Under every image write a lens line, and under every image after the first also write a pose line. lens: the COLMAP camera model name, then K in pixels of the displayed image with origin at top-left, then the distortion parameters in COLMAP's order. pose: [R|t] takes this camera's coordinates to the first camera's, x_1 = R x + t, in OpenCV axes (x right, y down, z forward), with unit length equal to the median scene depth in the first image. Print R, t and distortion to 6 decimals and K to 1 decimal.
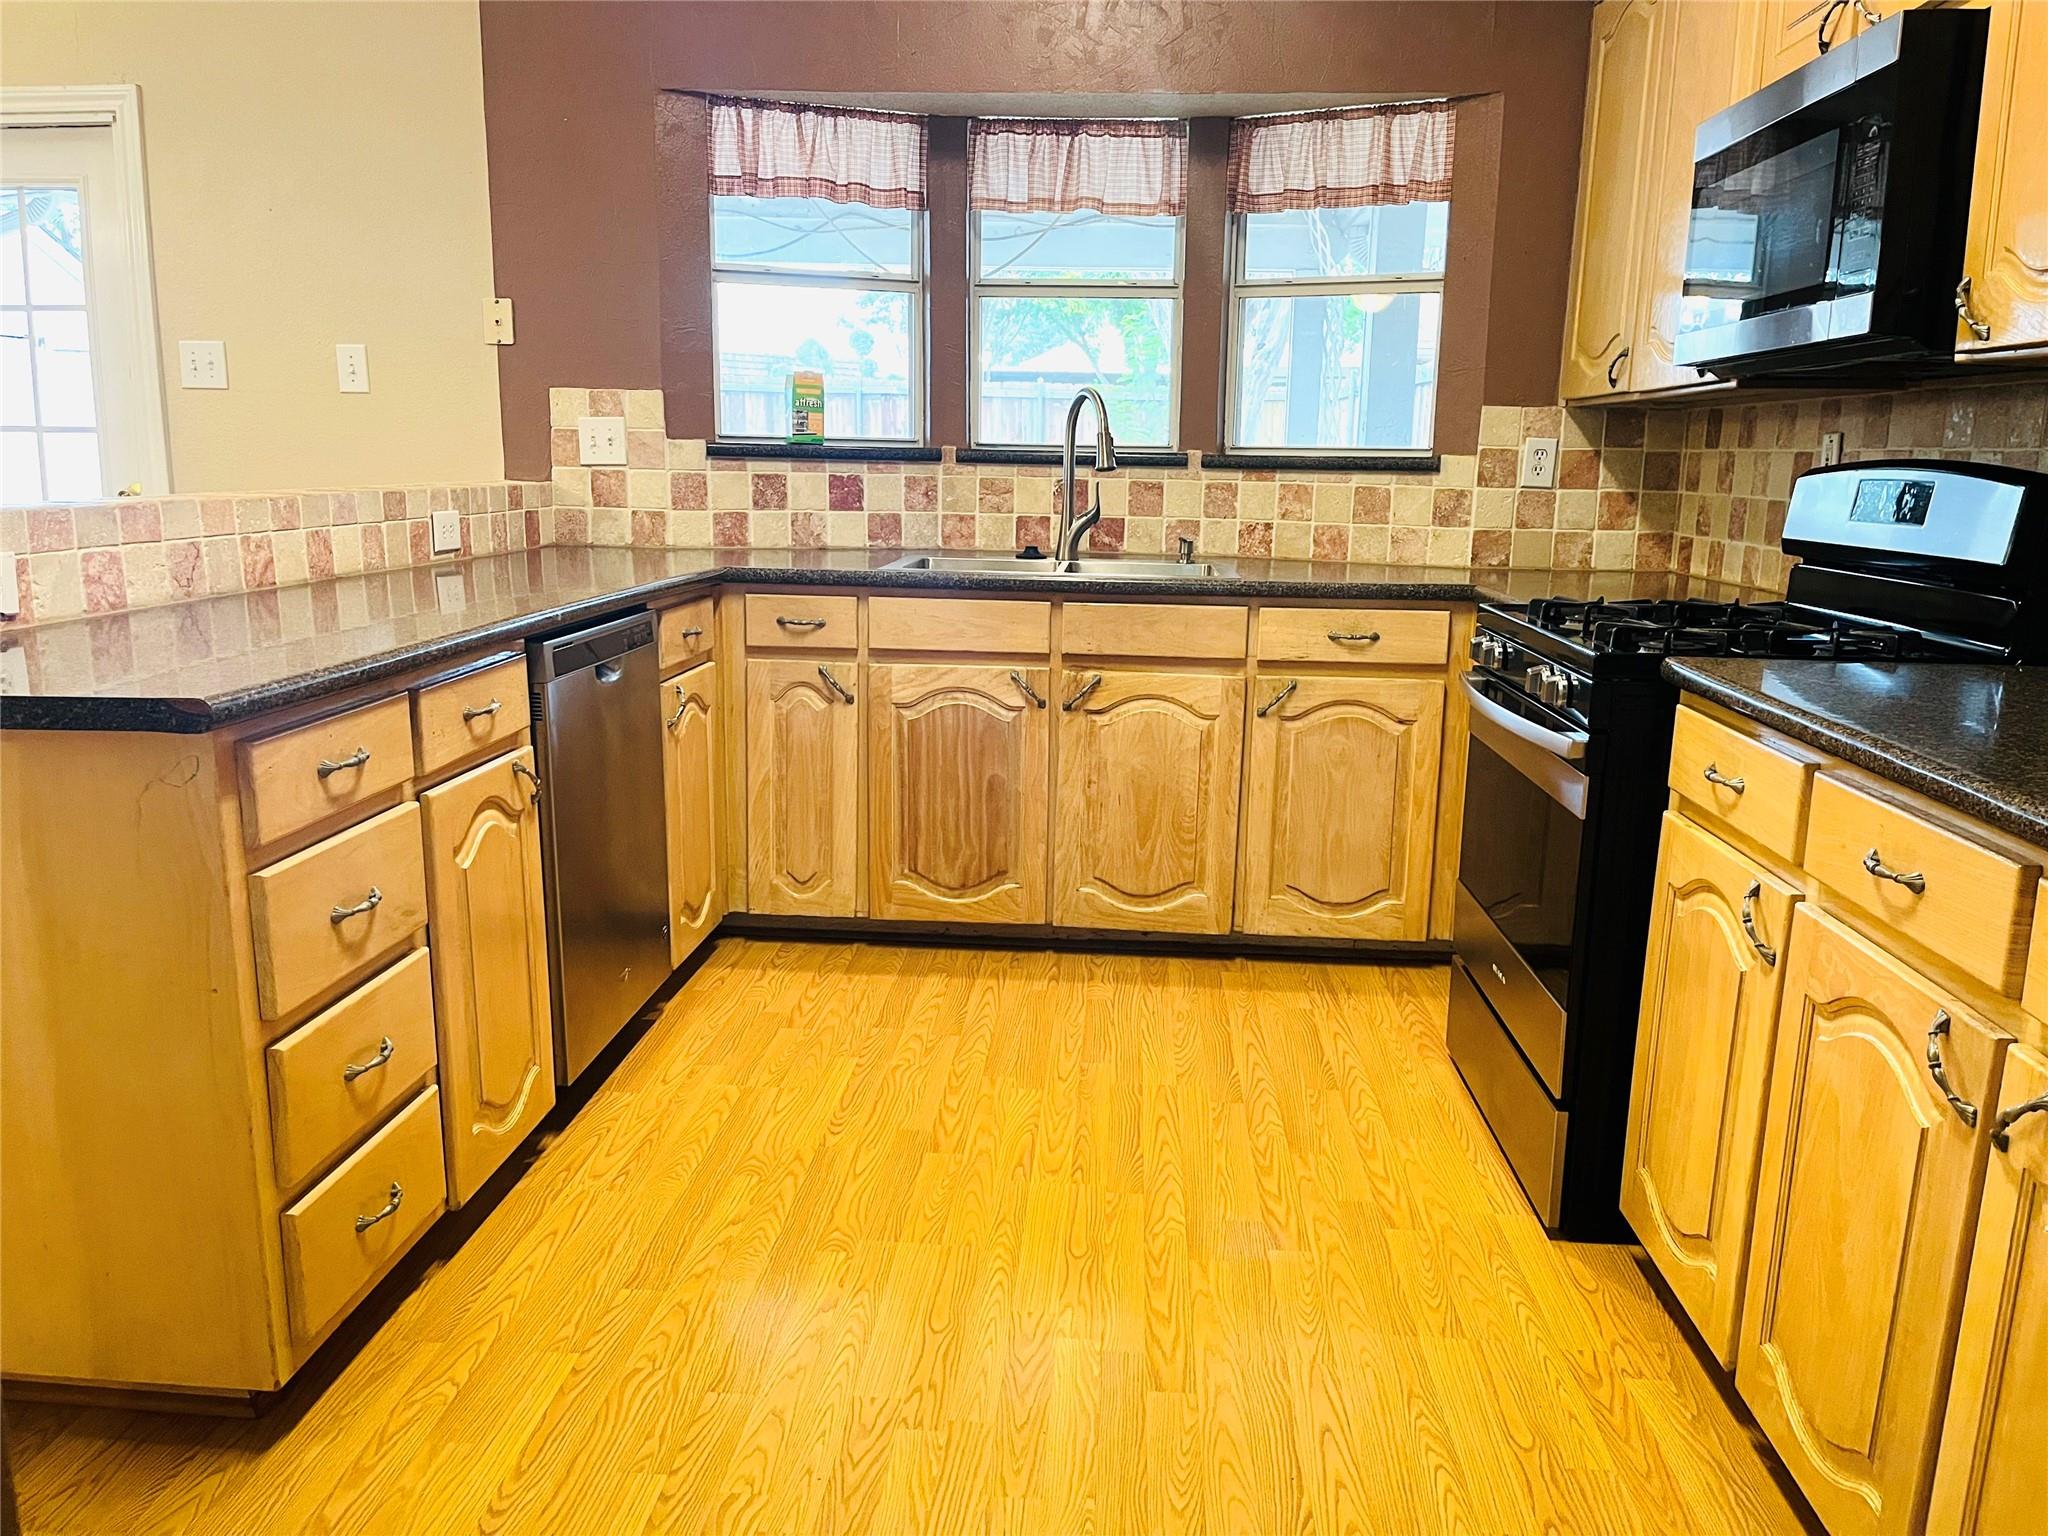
lens RADIAL K [[1581.9, 0, 1034.0], [0, 1581.9, 785.6], [0, 0, 1]] dist [0.073570, -0.115853]
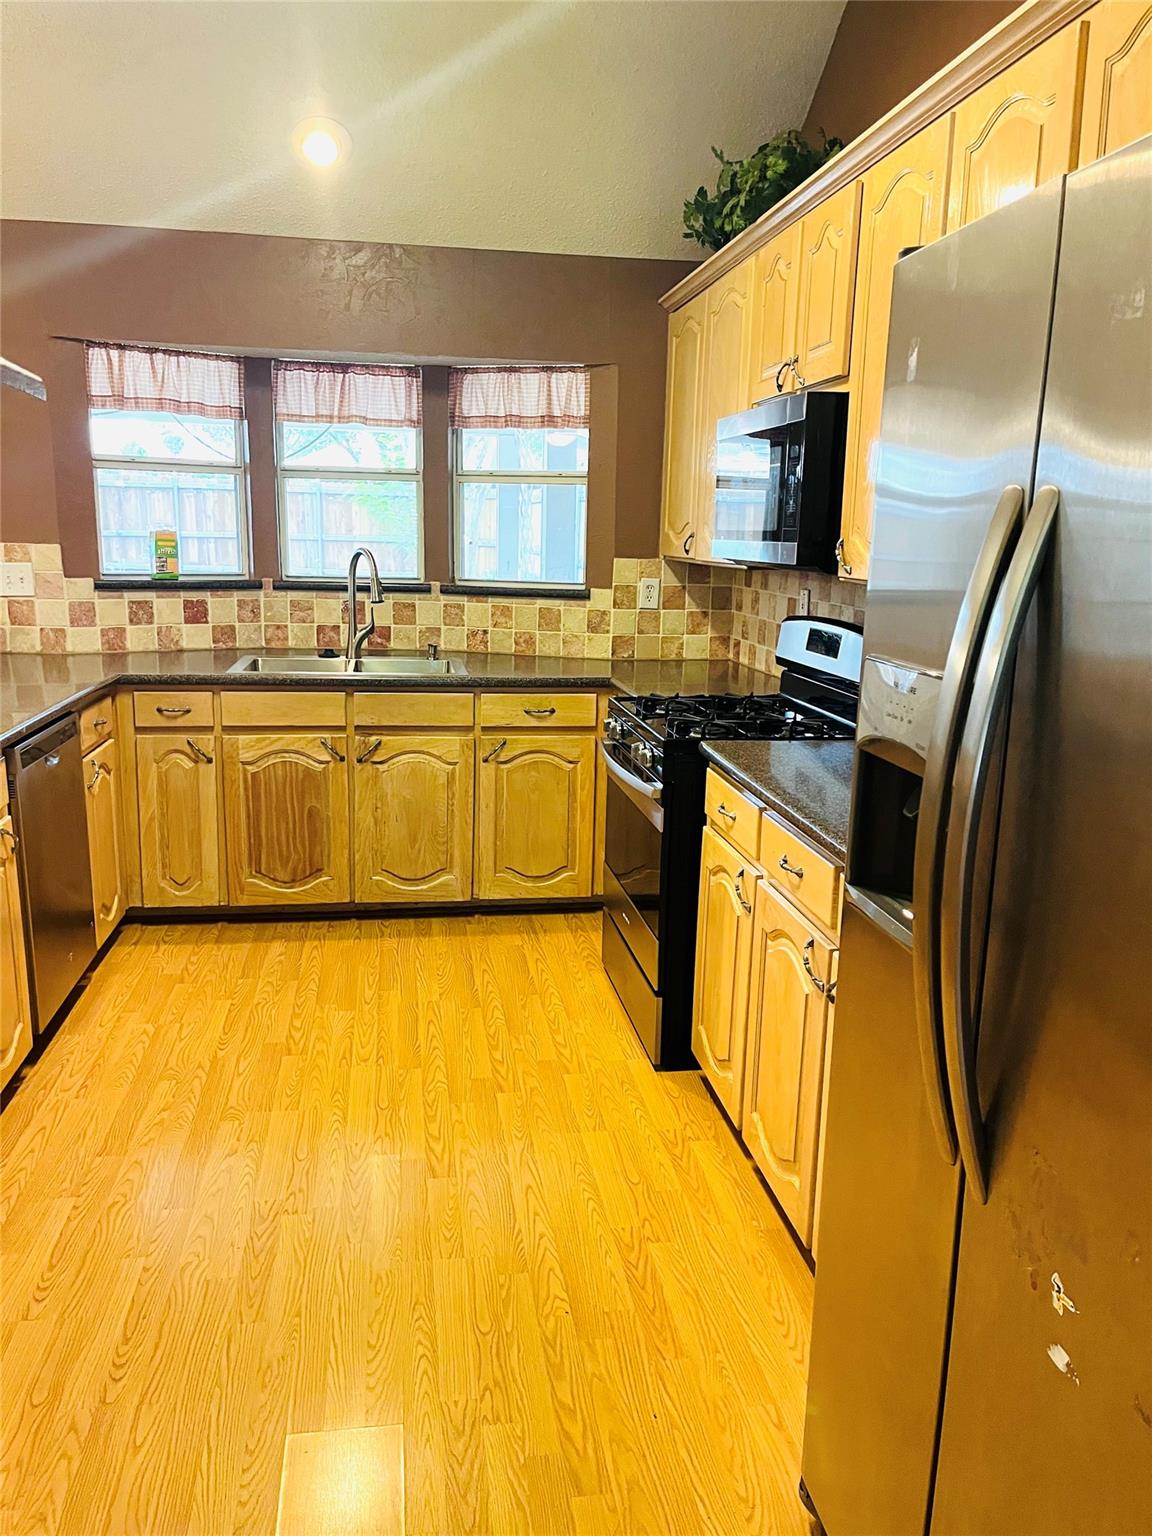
lens RADIAL K [[1186.4, 0, 576.0], [0, 1186.4, 768.0], [0, 0, 1]] dist [0.073570, -0.115853]
pose [[0.977295, -0.039910, 0.208090, -0.013826], [0.040184, 0.999188, 0.002908, -0.036637], [-0.208037, 0.005520, 0.978105, -0.173900]]
